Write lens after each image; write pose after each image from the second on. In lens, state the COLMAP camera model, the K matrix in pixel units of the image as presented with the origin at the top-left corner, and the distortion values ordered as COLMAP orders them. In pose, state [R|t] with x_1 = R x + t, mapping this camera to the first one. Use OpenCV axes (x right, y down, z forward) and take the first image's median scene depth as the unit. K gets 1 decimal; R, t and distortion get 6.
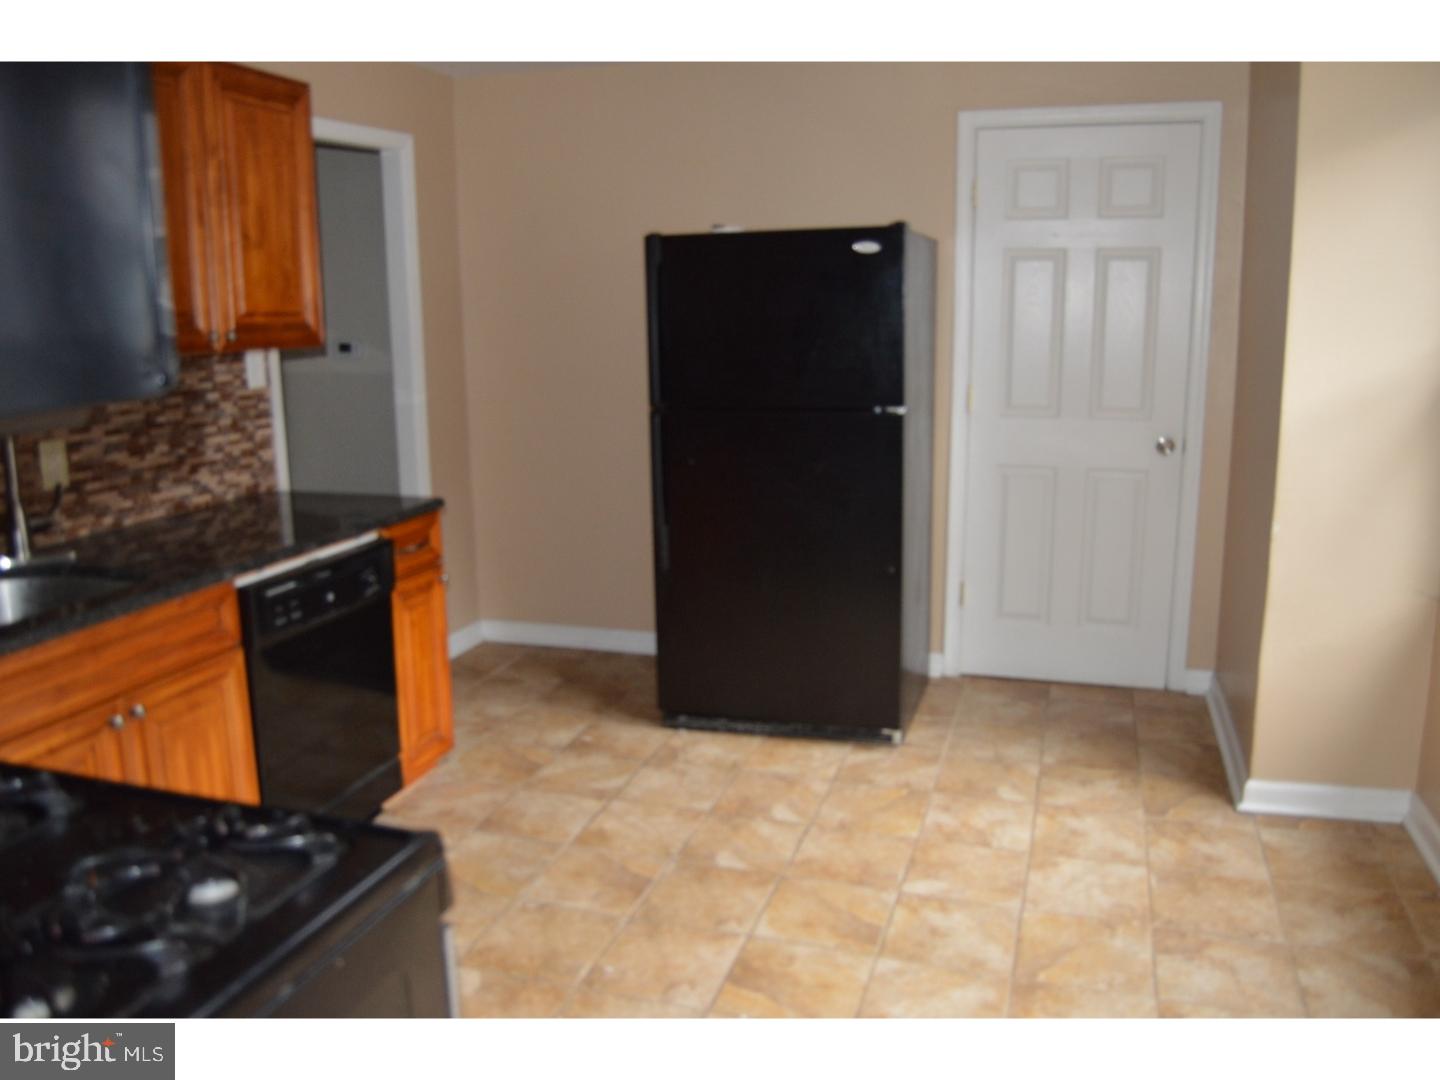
lens RADIAL K [[1269.7, 0, 720.0], [0, 1269.7, 540.0], [0, 0, 1]] dist [0.006230, 0.006643]
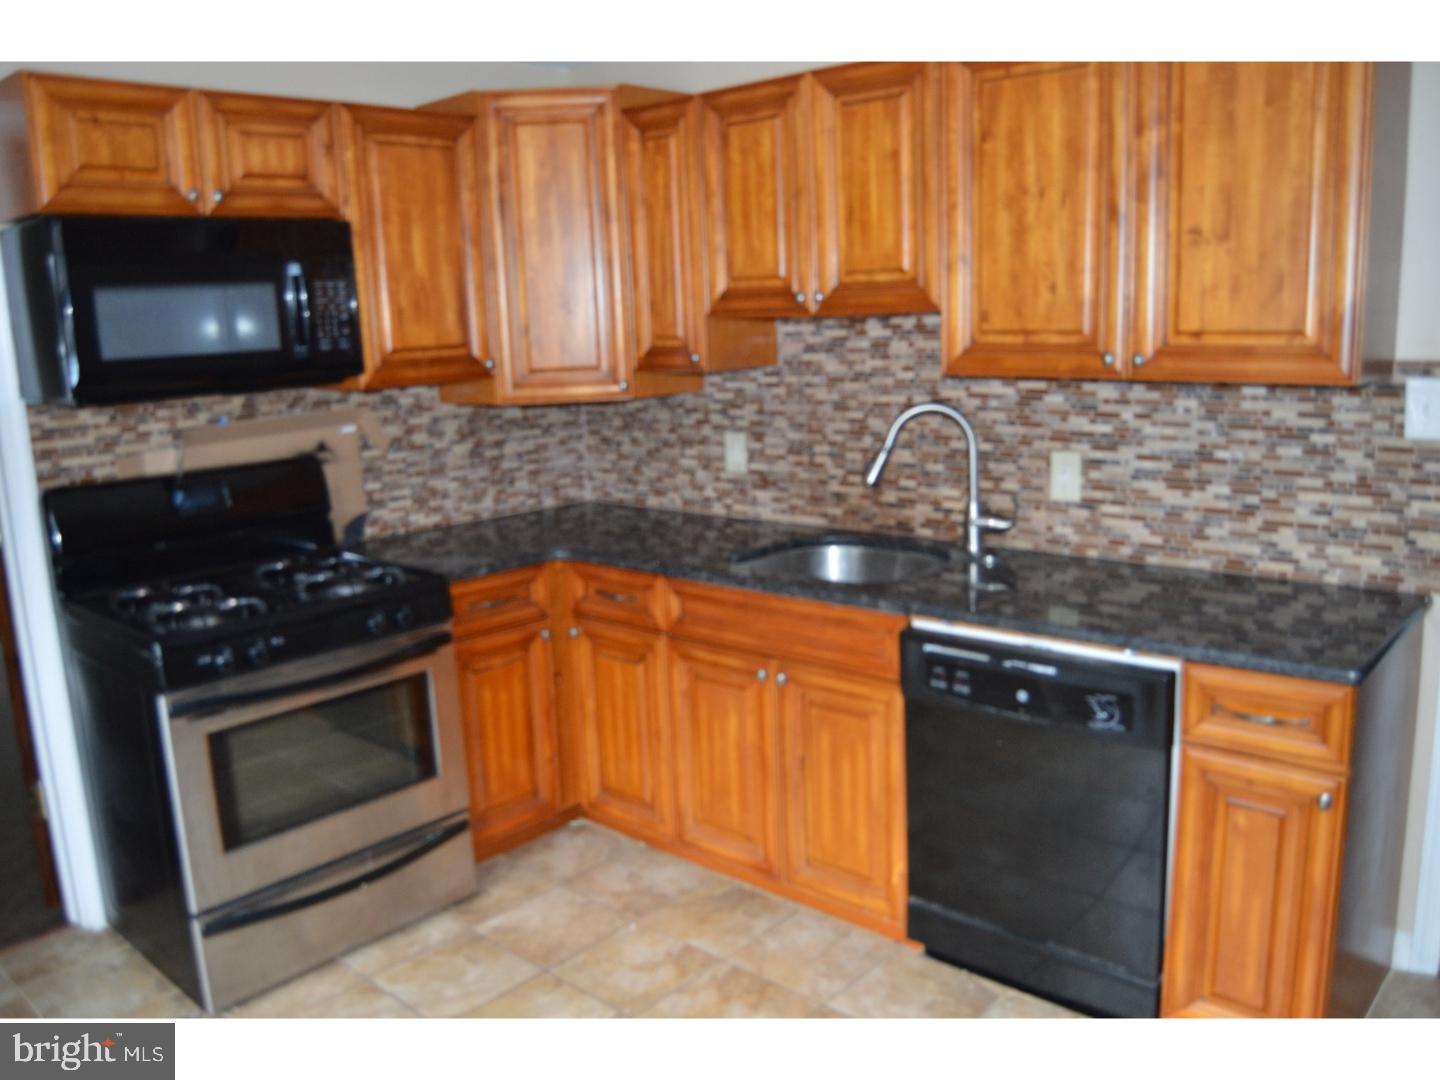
lens RADIAL K [[1269.7, 0, 720.0], [0, 1269.7, 540.0], [0, 0, 1]] dist [0.006230, 0.006643]
pose [[-0.416089, 0.204777, -0.885966, 0.423599], [-0.131250, 0.950586, 0.281353, -0.228838], [0.899802, 0.233351, -0.368651, 1.020648]]
